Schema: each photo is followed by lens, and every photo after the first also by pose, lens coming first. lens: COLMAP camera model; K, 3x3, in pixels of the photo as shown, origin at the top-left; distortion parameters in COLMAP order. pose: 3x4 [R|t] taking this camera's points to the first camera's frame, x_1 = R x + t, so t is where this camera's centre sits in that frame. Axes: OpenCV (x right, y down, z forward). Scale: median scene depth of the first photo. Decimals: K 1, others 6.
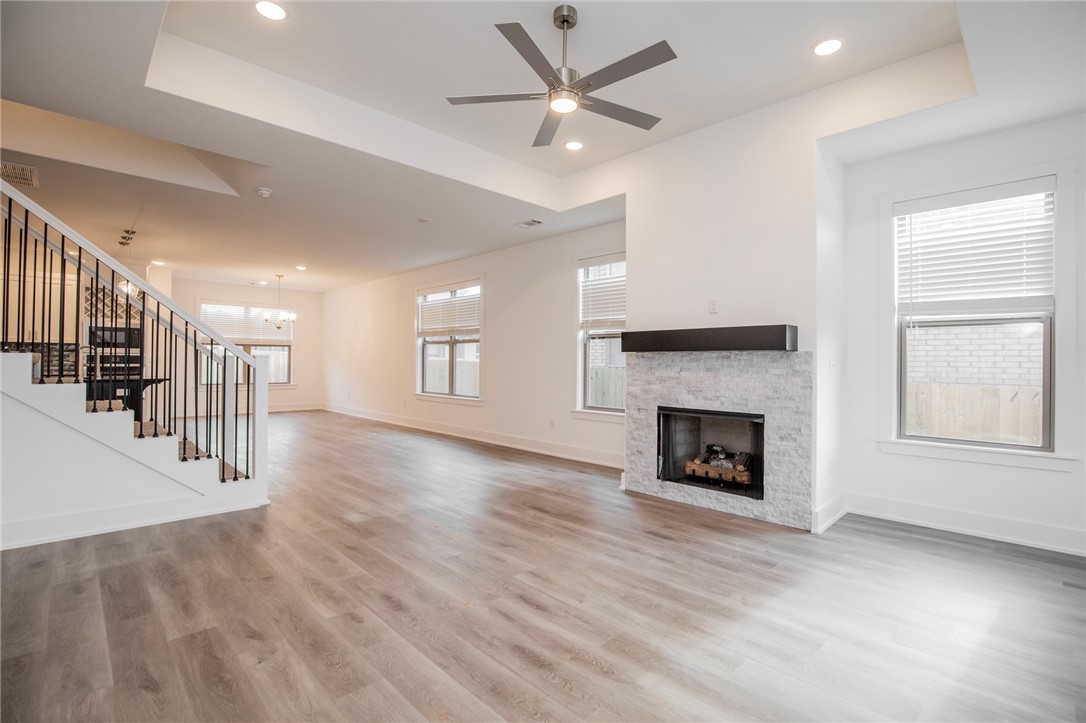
lens RADIAL K [[502.6, 0, 543.0], [0, 502.6, 366.5], [0, 0, 1]] dist [-0.029982, 0.004774]
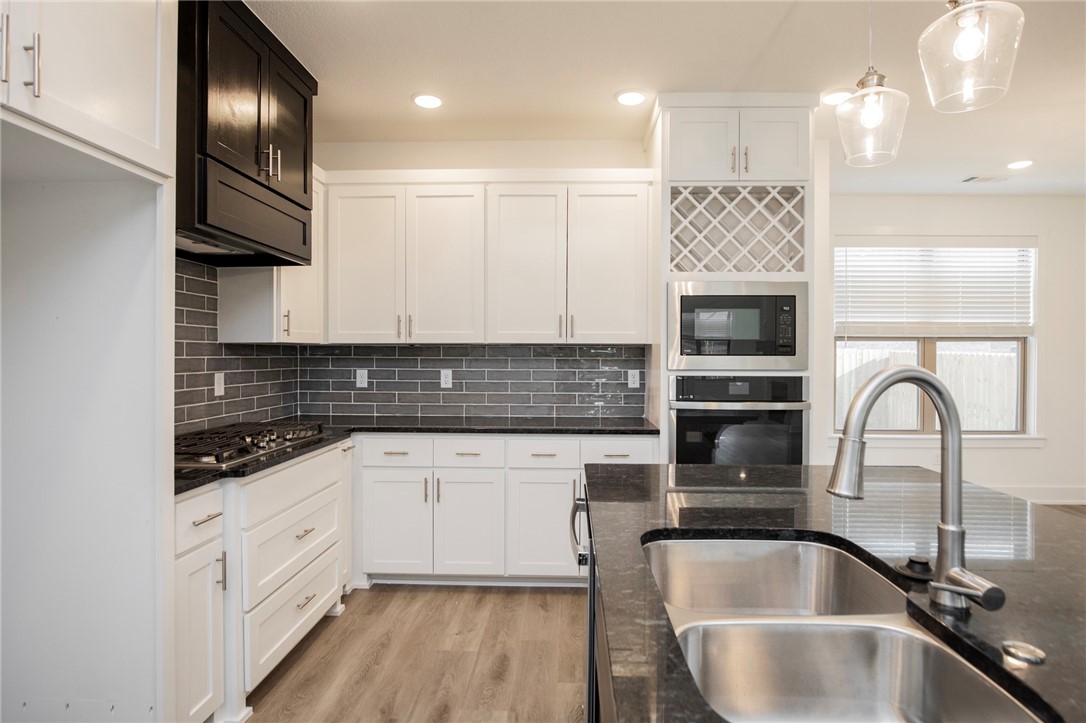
lens RADIAL K [[565.2, 0, 548.9], [0, 565.2, 356.8], [0, 0, 1]] dist [-0.016063, 0.000246]
pose [[0.693151, -0.002191, -0.720789, -1.764245], [-0.002922, 0.999979, -0.005850, -0.090052], [0.720786, 0.006161, 0.693130, 1.671857]]
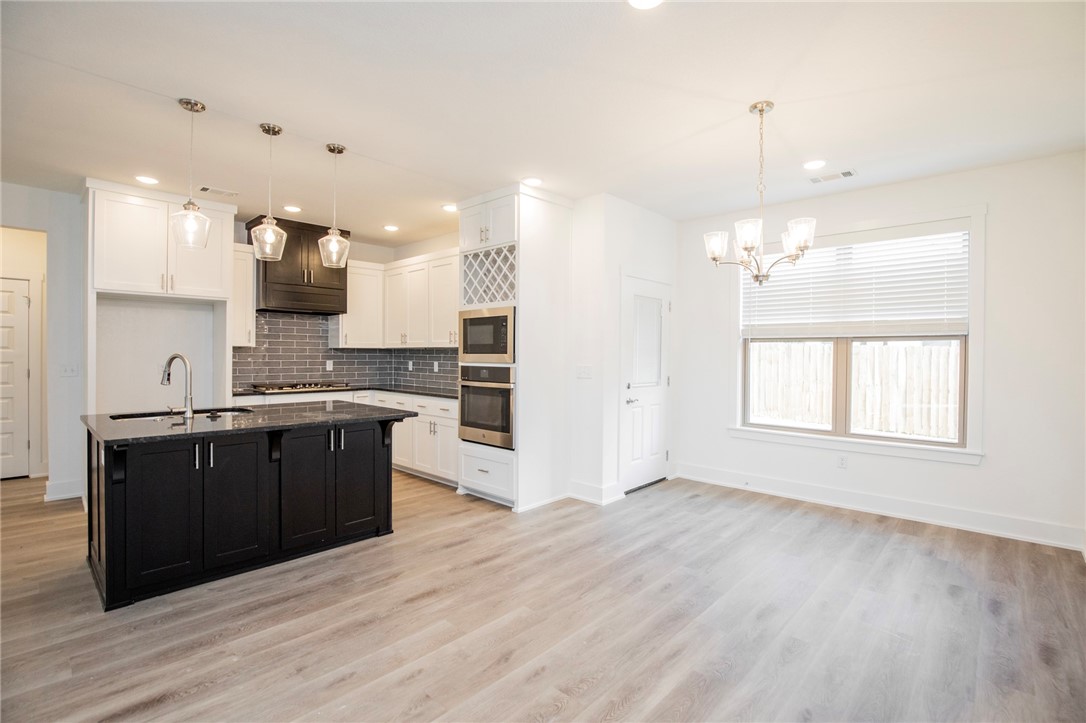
lens RADIAL K [[502.6, 0, 547.6], [0, 502.6, 355.6], [0, 0, 1]] dist [-0.029982, 0.004774]
pose [[0.054196, -0.004305, -0.998521, -0.752617], [-0.013656, 0.999894, -0.005052, -0.088773], [0.998437, 0.013910, 0.054132, 2.746717]]
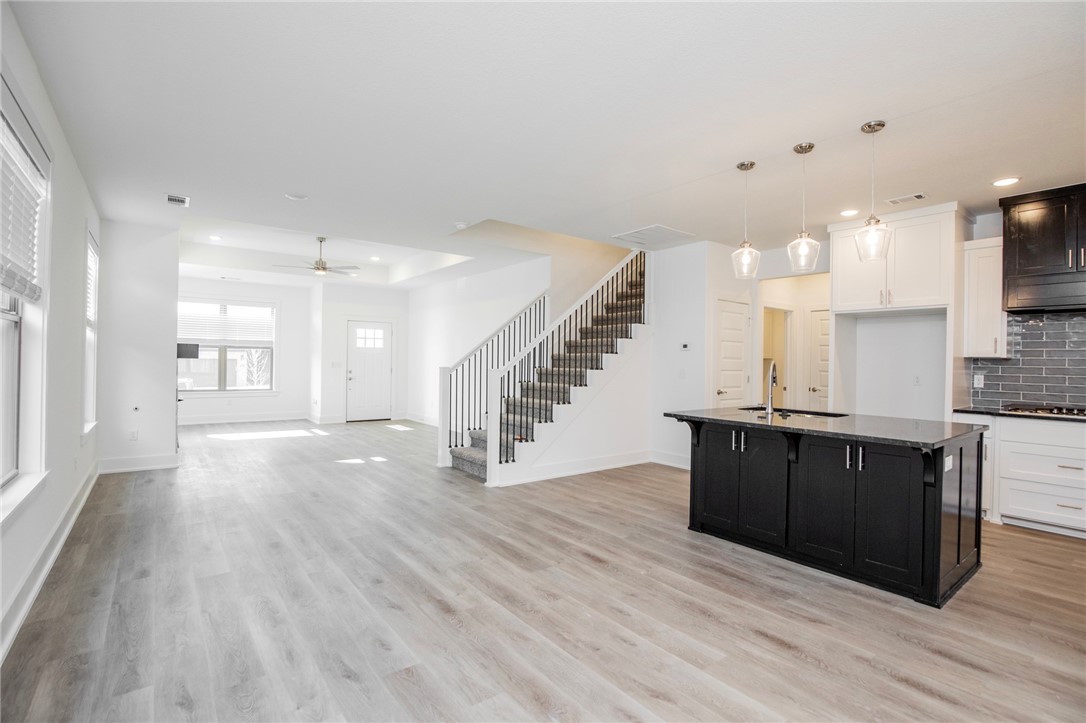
lens RADIAL K [[502.6, 0, 555.7], [0, 502.6, 362.3], [0, 0, 1]] dist [-0.029982, 0.004774]
pose [[-0.995706, -0.025173, 0.089087, -1.396174], [-0.024276, 0.999643, 0.011129, -0.085489], [-0.089336, 0.008918, -0.995962, 3.375949]]
